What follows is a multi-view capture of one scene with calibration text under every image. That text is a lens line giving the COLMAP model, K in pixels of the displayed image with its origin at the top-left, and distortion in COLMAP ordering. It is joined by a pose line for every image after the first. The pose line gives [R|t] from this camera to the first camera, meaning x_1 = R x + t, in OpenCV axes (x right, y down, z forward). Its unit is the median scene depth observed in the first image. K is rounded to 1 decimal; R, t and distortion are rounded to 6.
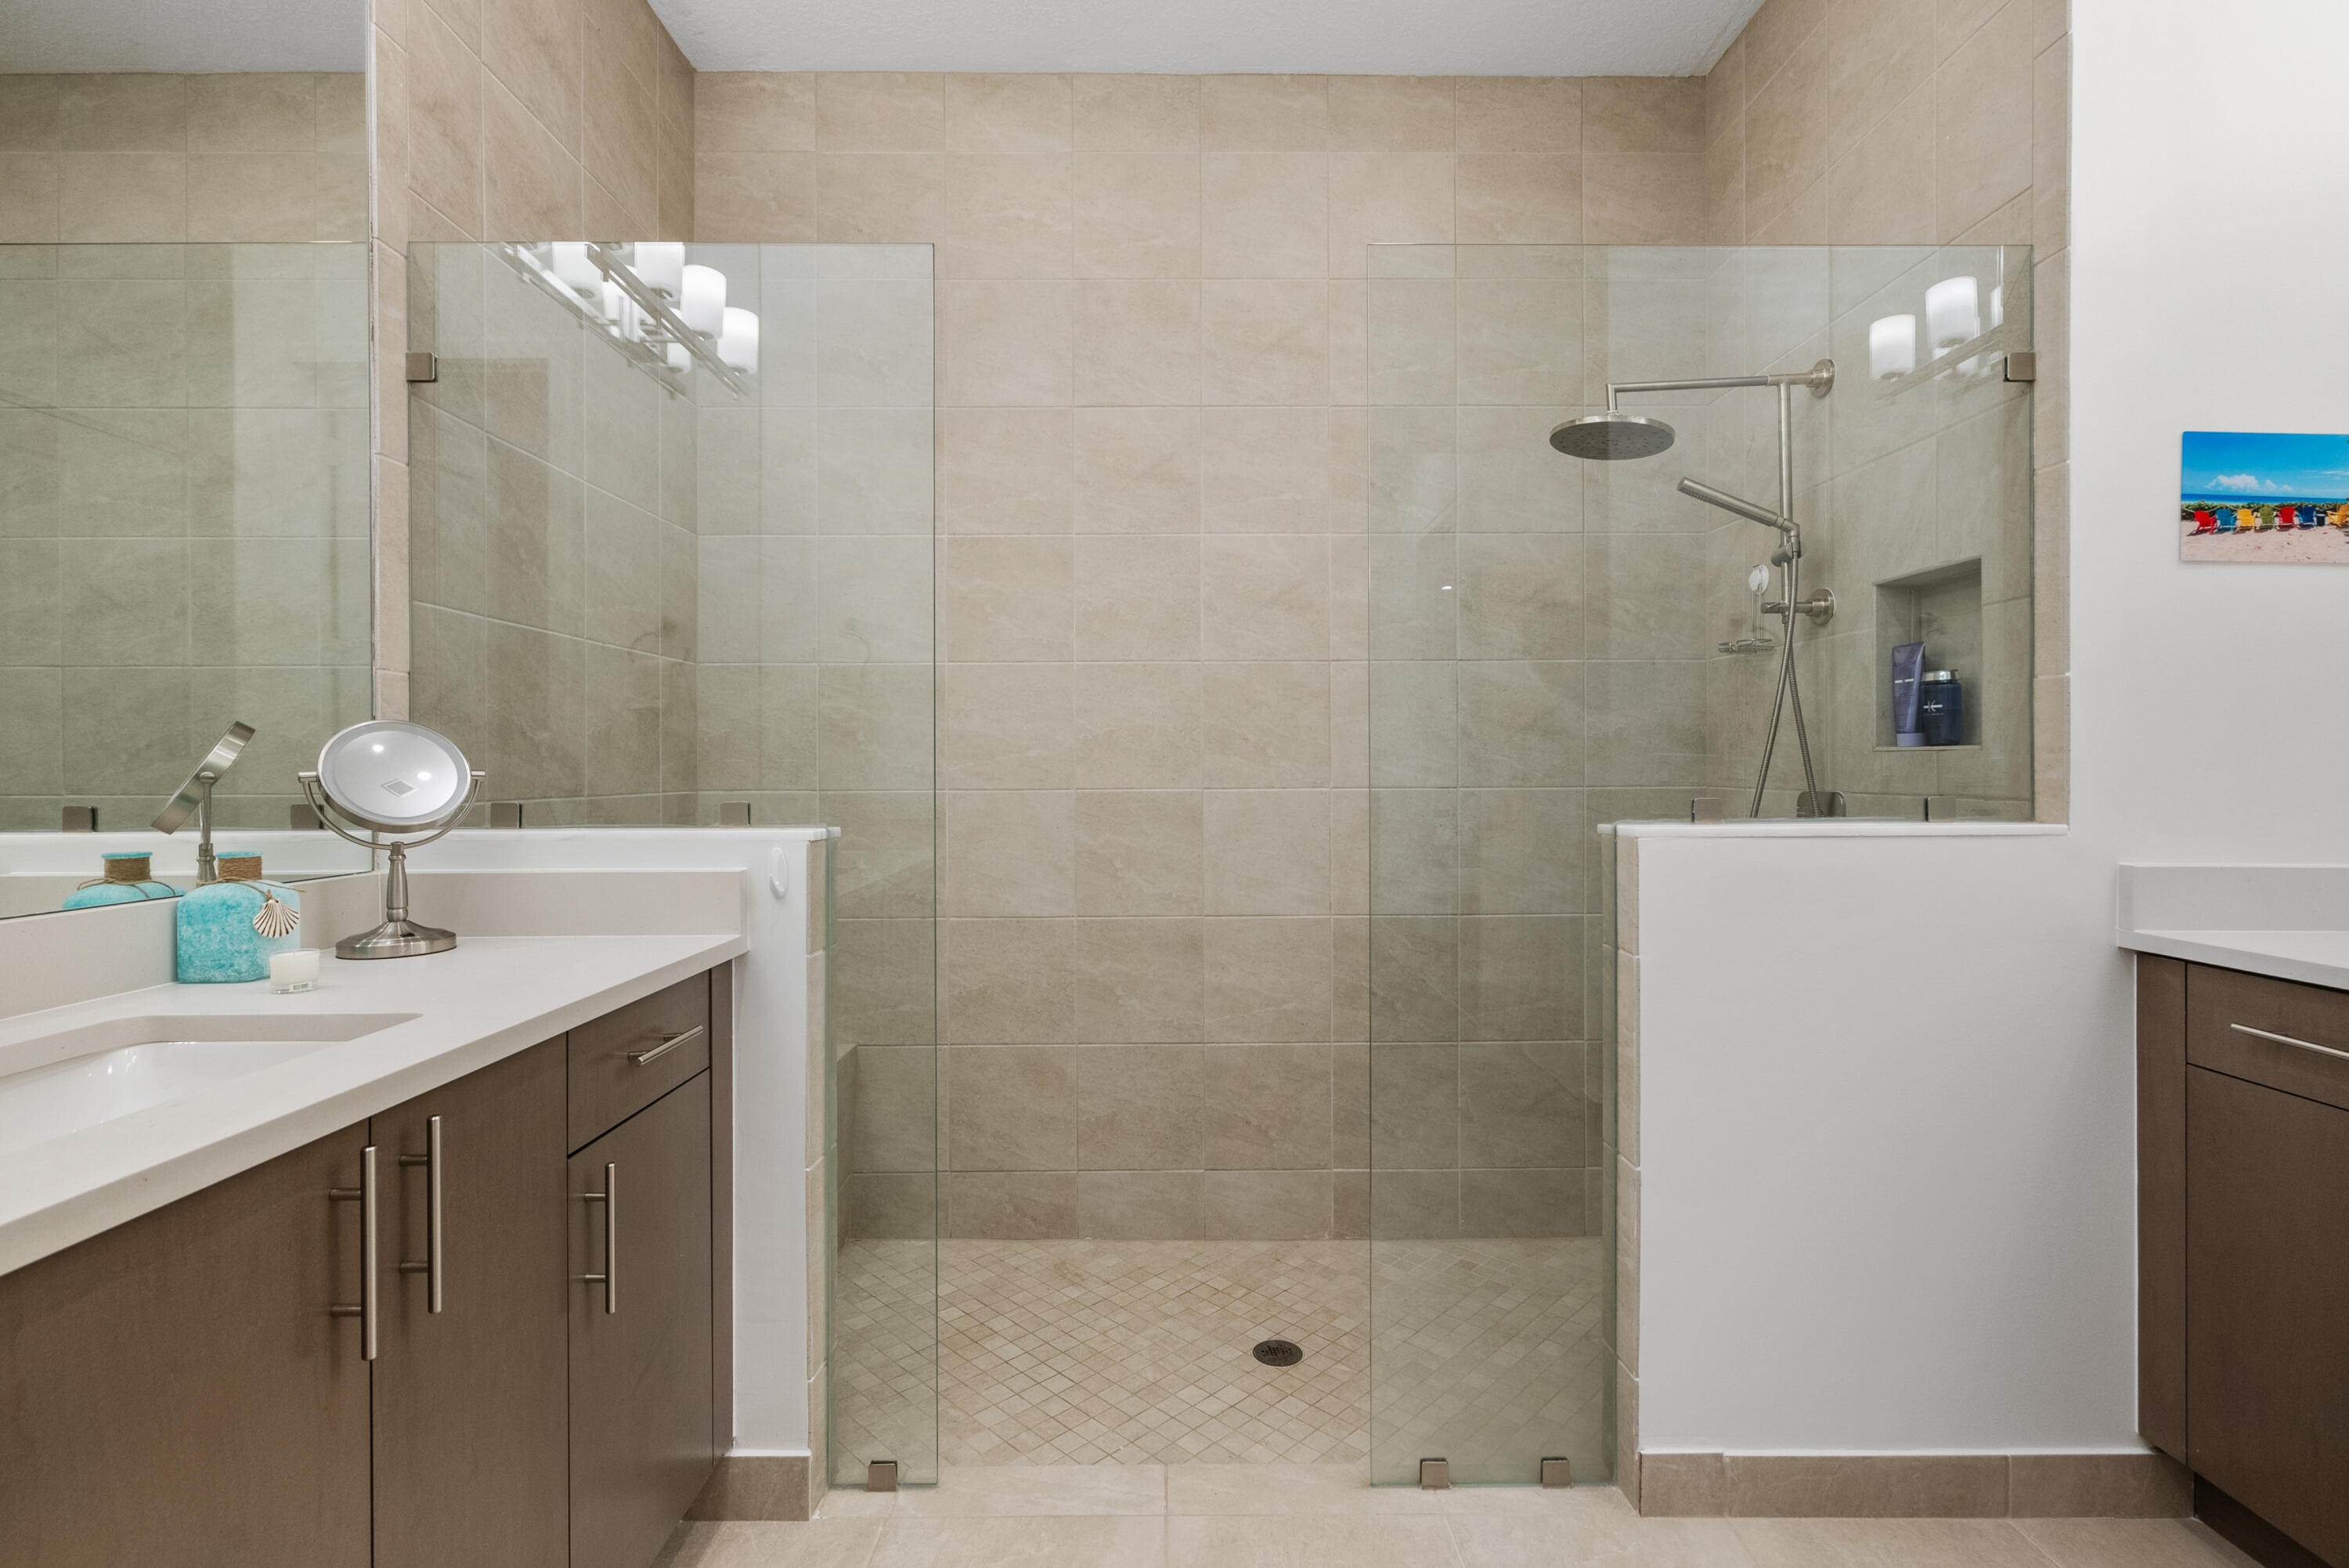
lens RADIAL K [[1094.2, 0, 1171.2], [0, 1094.2, 771.5], [0, 0, 1]] dist [0.000424, 0.000628]
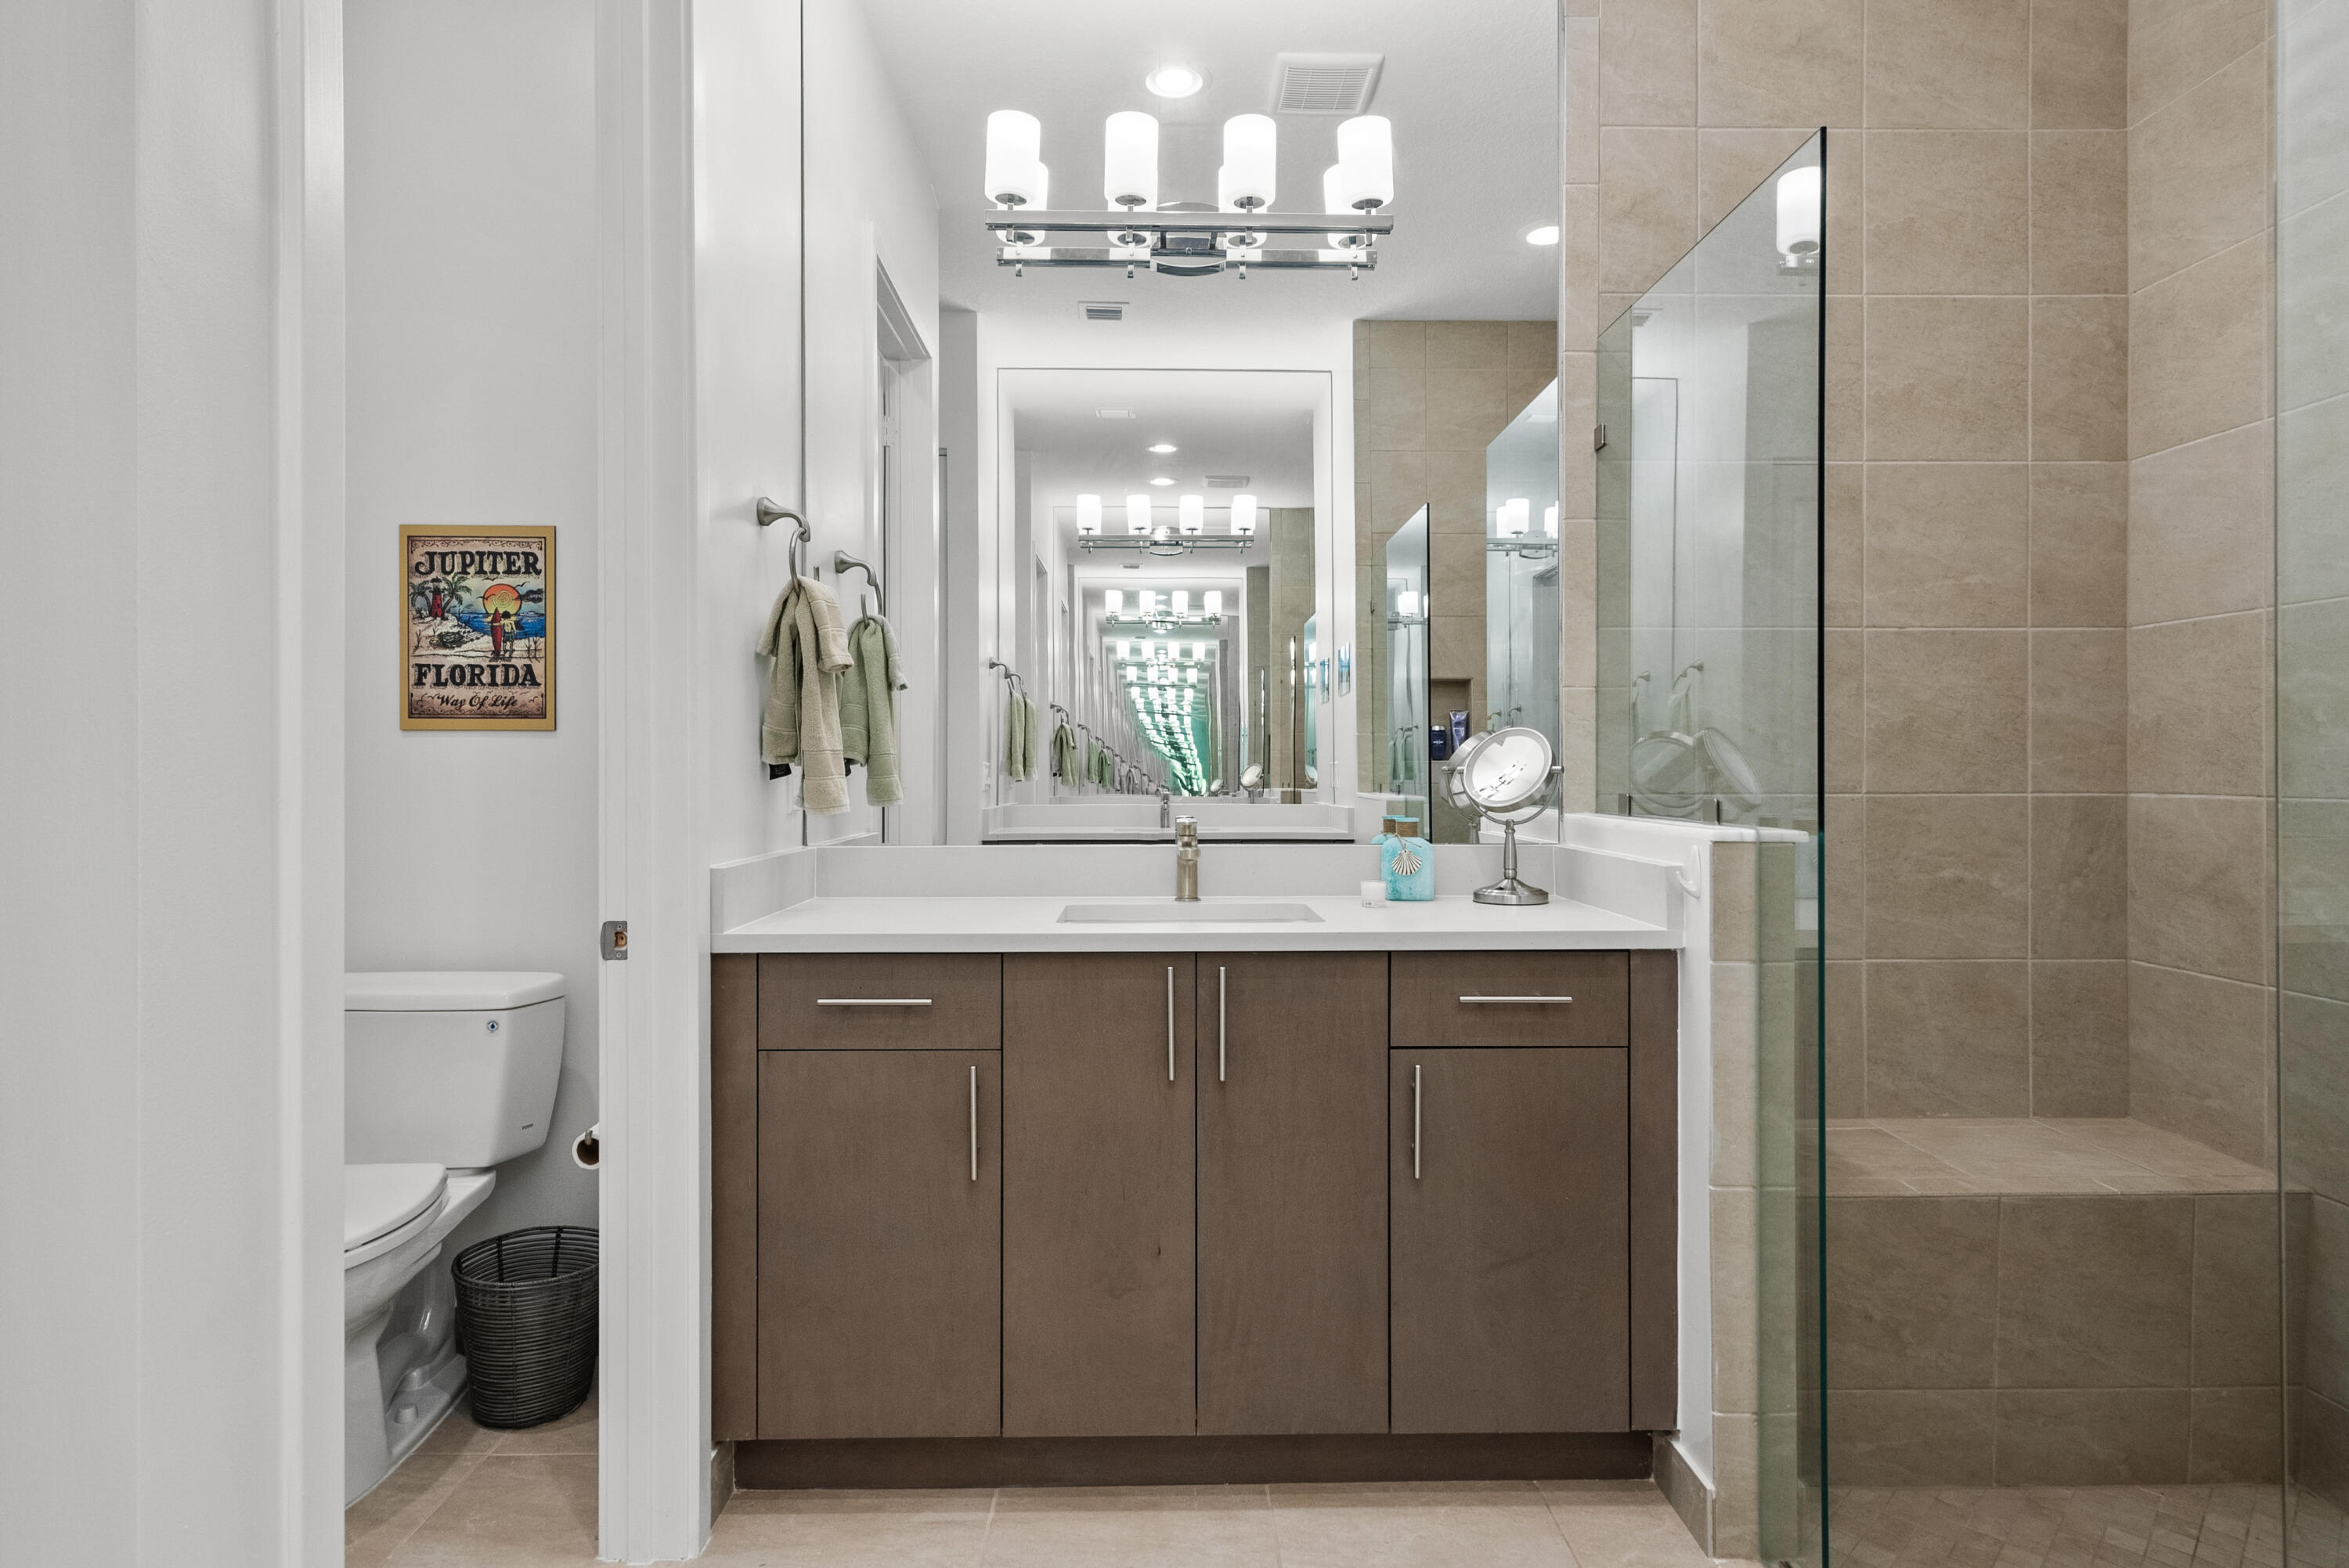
lens RADIAL K [[1287.6, 0, 1165.1], [0, 1287.6, 766.2], [0, 0, 1]] dist [0.021096, 0.000127]
pose [[0.022202, 0.005704, -0.999737, 0.813562], [-0.002147, 0.999982, 0.005657, -0.008372], [0.999751, 0.002021, 0.022213, 0.518642]]
